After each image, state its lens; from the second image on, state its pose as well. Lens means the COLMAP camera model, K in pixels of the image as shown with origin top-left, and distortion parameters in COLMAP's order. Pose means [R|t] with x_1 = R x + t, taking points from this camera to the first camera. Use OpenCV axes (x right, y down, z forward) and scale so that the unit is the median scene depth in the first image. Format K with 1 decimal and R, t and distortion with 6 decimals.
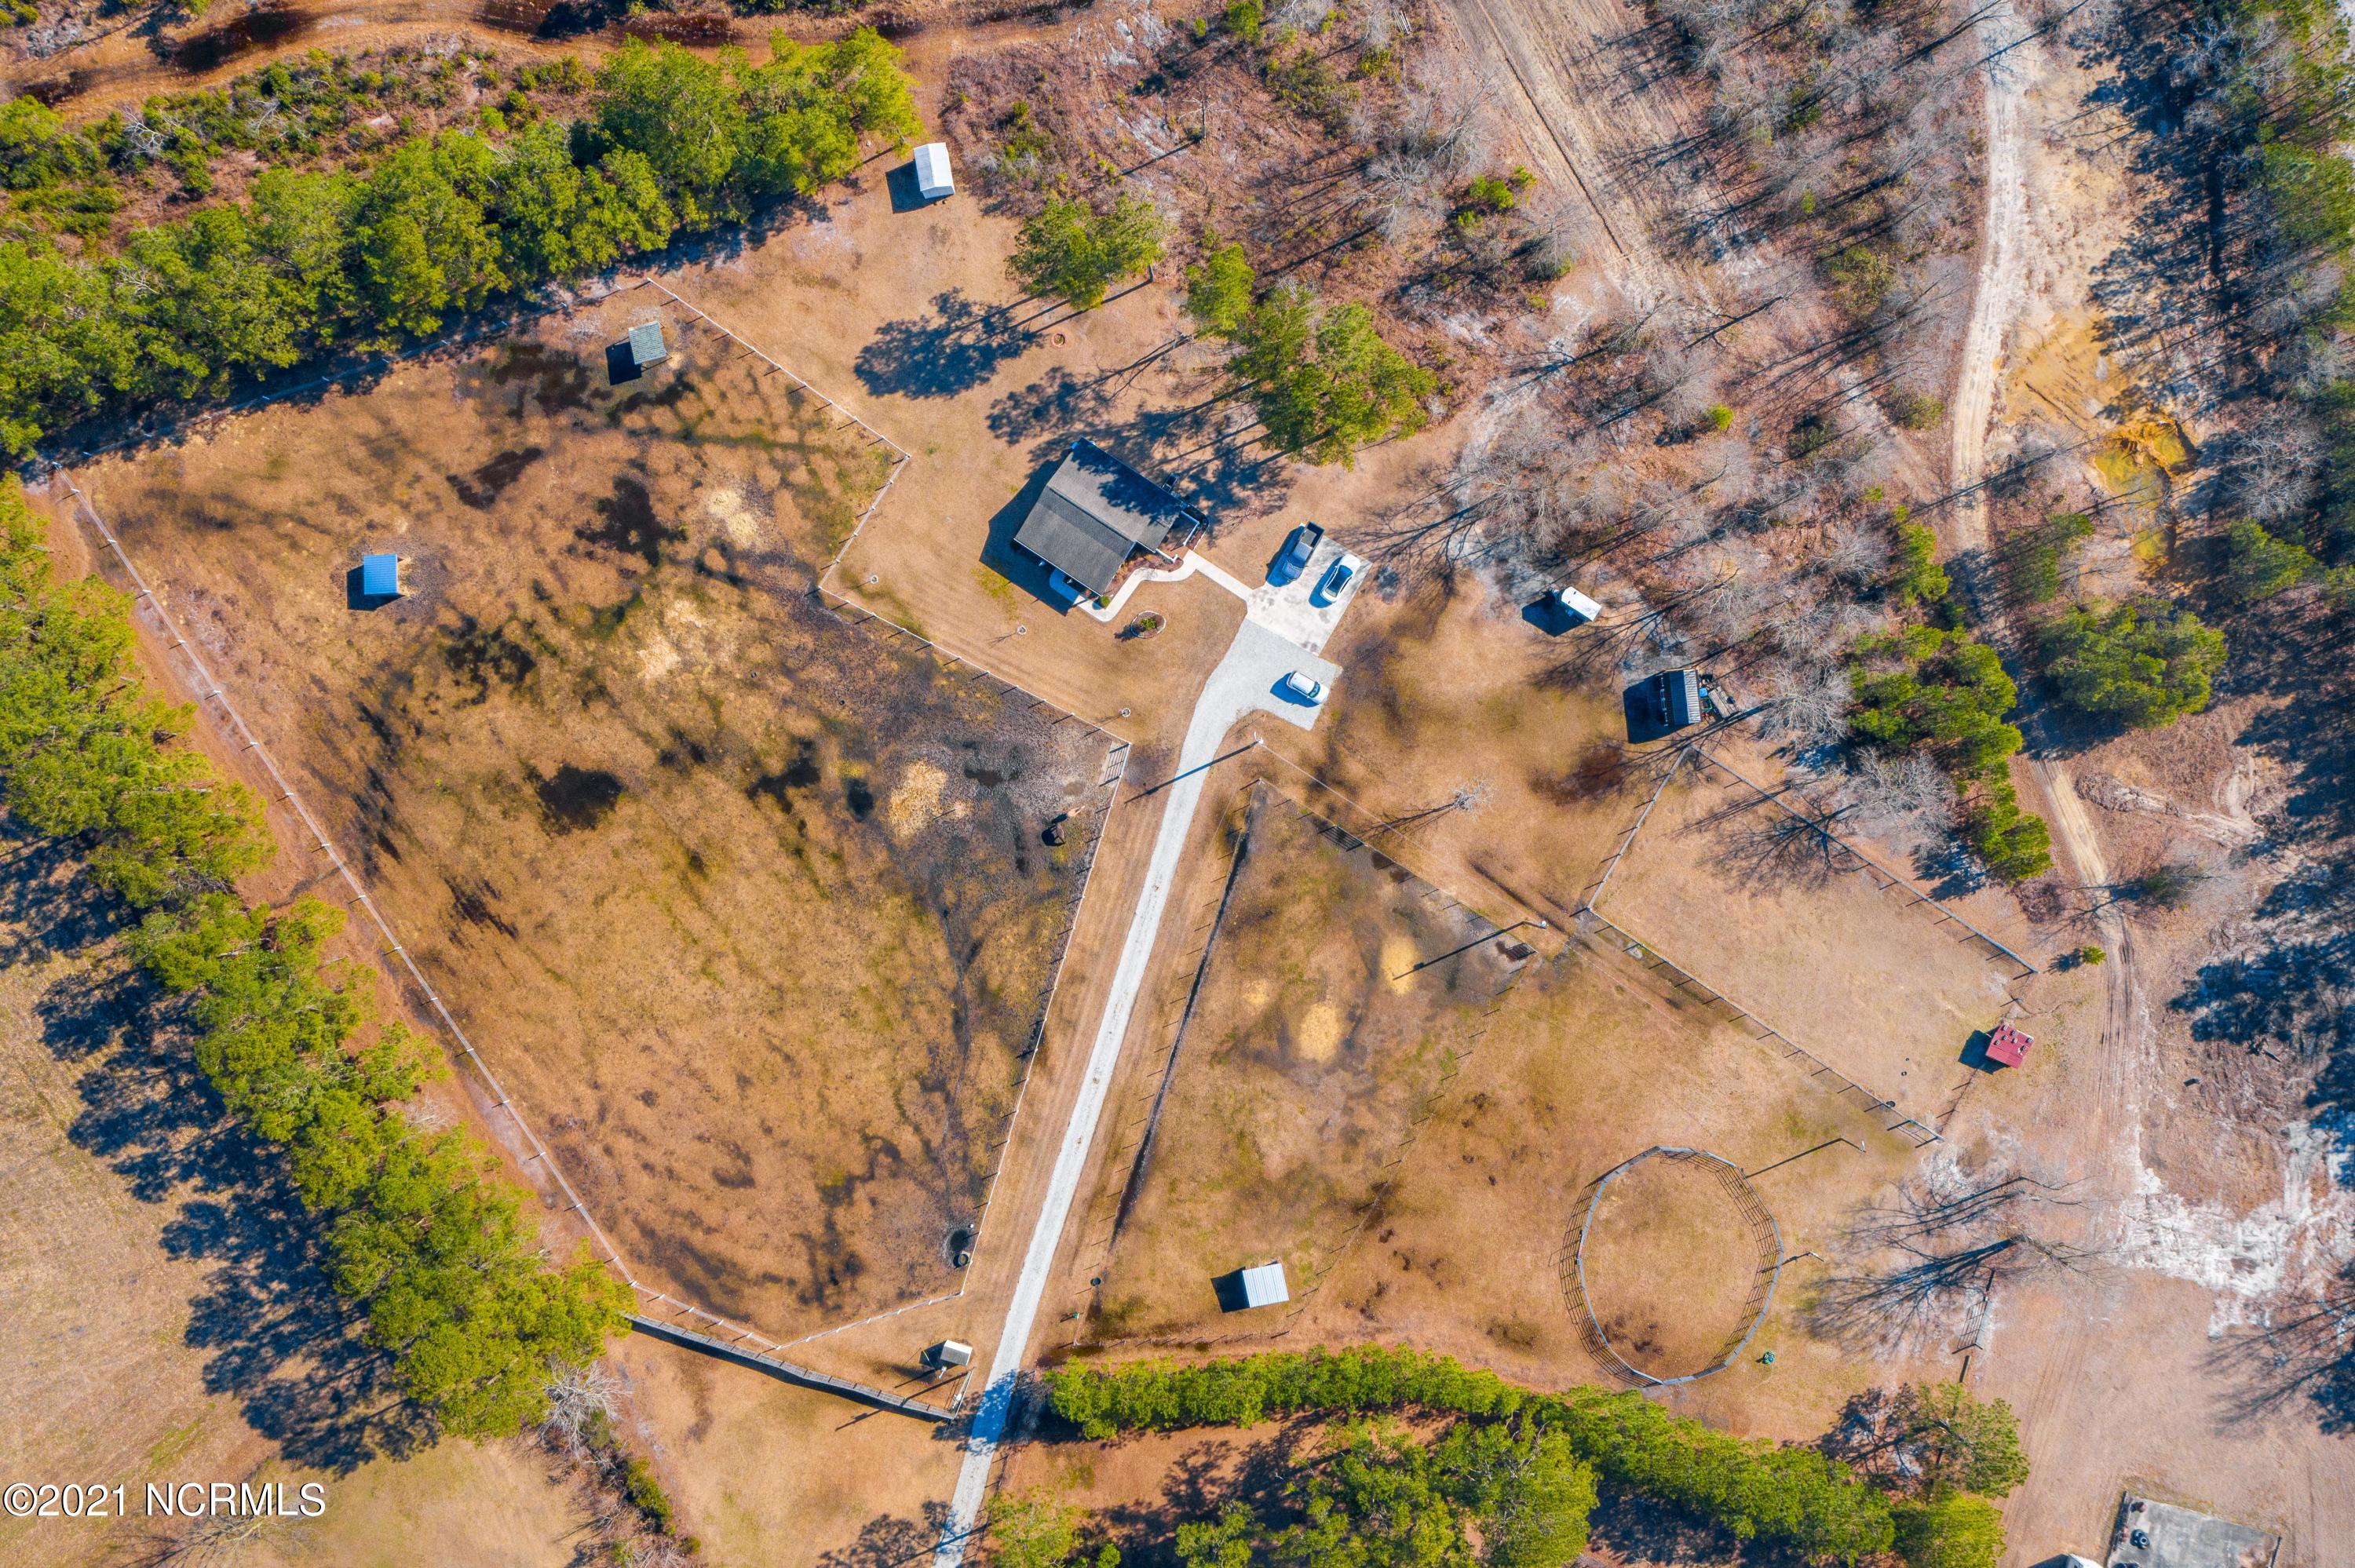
lens RADIAL K [[1892.9, 0, 1165.5], [0, 1892.9, 782.9], [0, 0, 1]] dist [-0.010214, 0.018842]
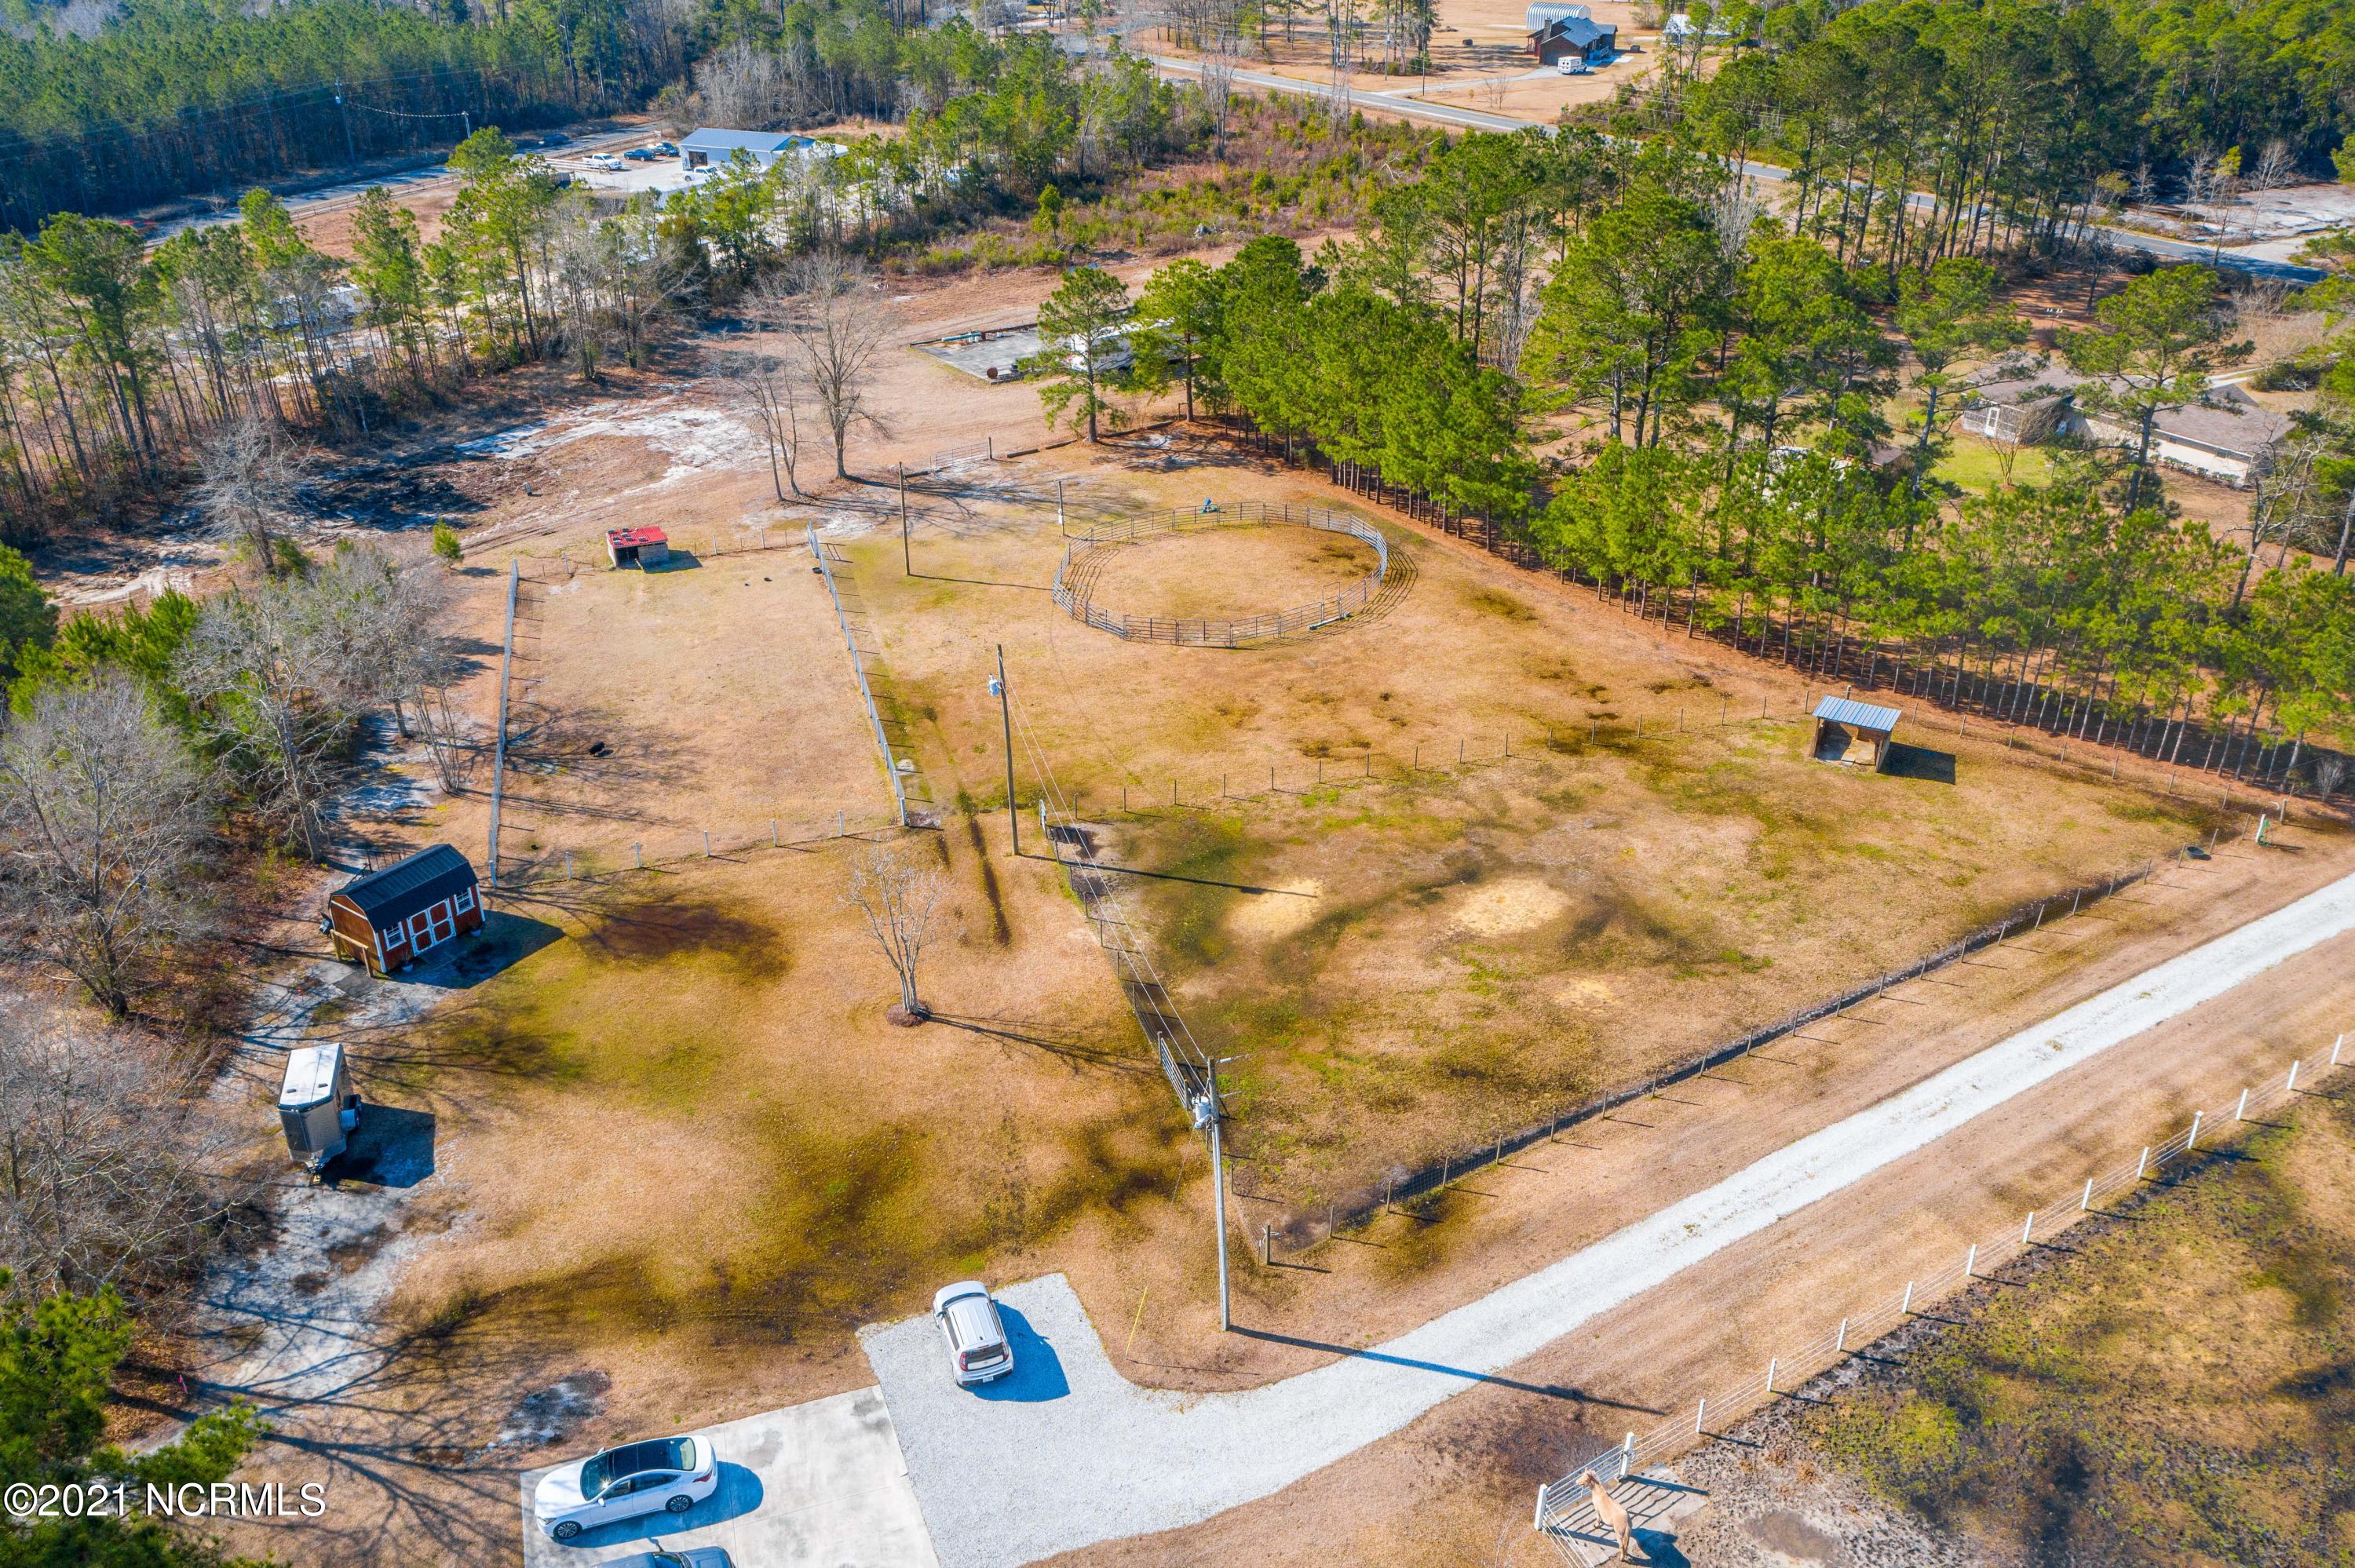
lens RADIAL K [[1892.9, 0, 1174.0], [0, 1892.9, 744.6], [0, 0, 1]] dist [-0.010214, 0.018842]
pose [[-0.757927, -0.270178, 0.593760, -0.115236], [0.652257, -0.328307, 0.683209, -0.216050], [0.010347, 0.905107, 0.425058, 0.768183]]
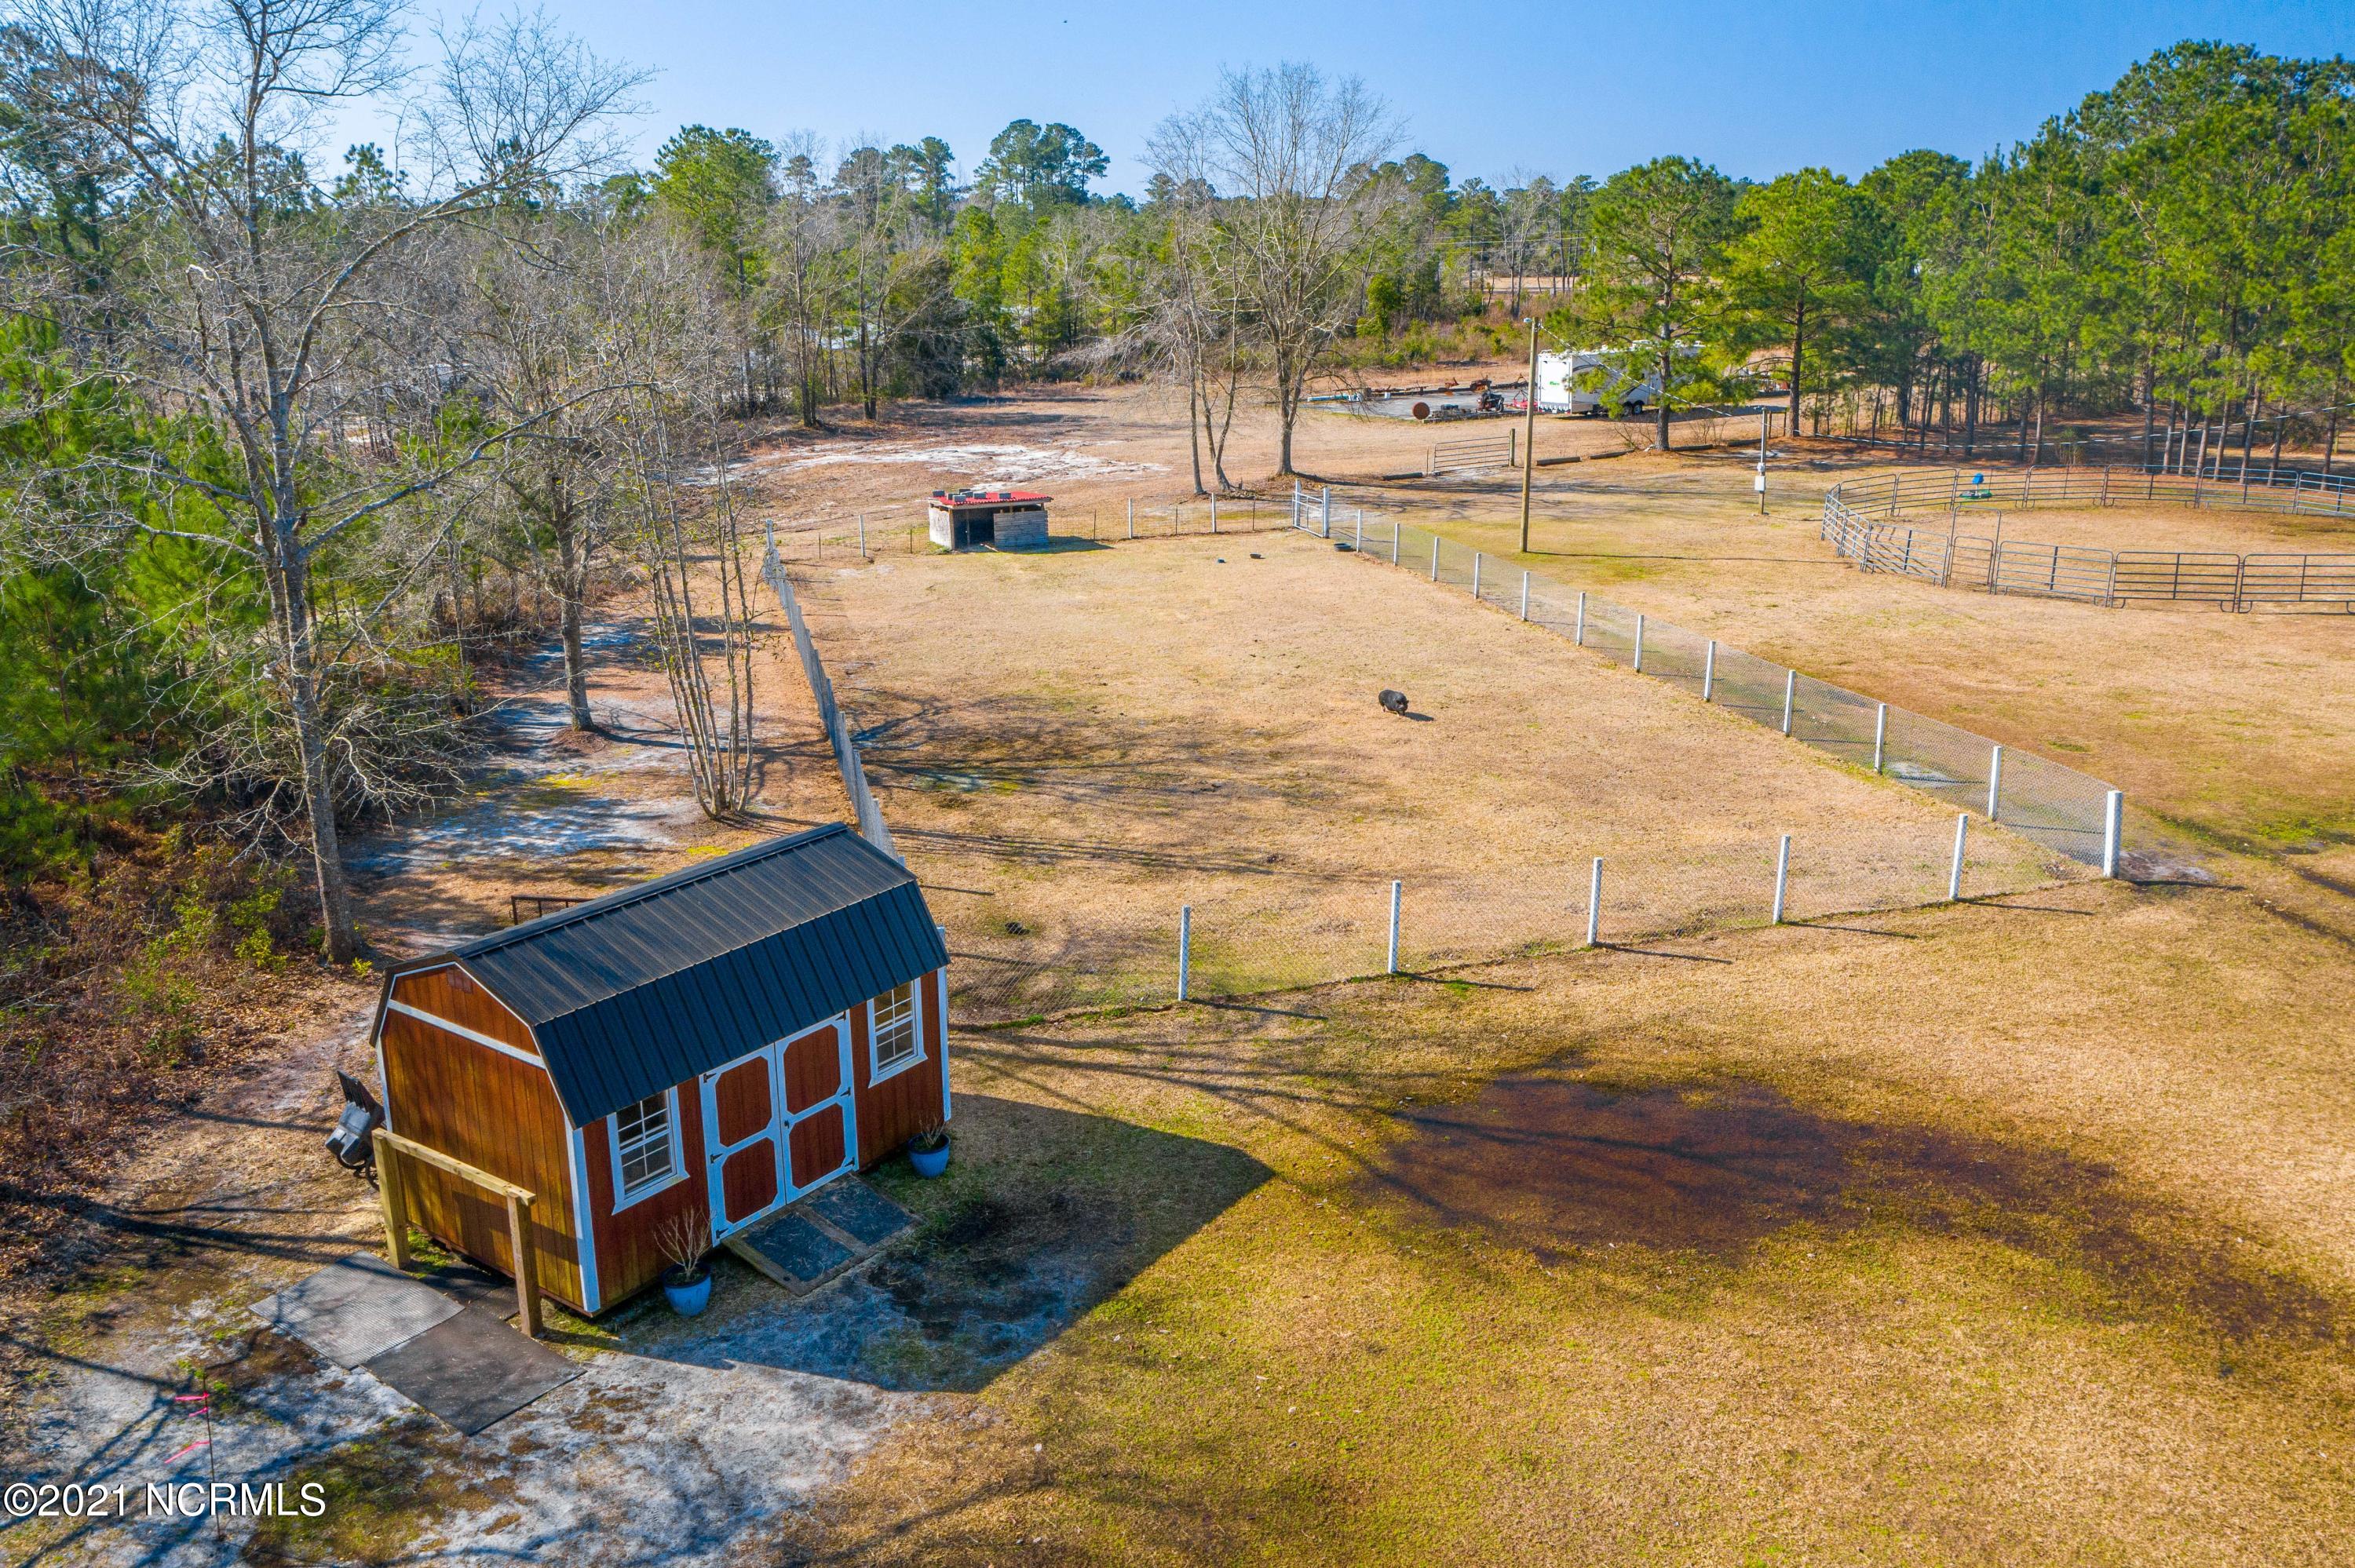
lens RADIAL K [[1892.9, 0, 1176.4], [0, 1892.9, 715.3], [0, 0, 1]] dist [-0.010214, 0.018842]
pose [[-0.747568, -0.134939, 0.650333, 0.178275], [0.664021, -0.173560, 0.727291, -0.102741], [0.014732, 0.975535, 0.219350, 0.943708]]
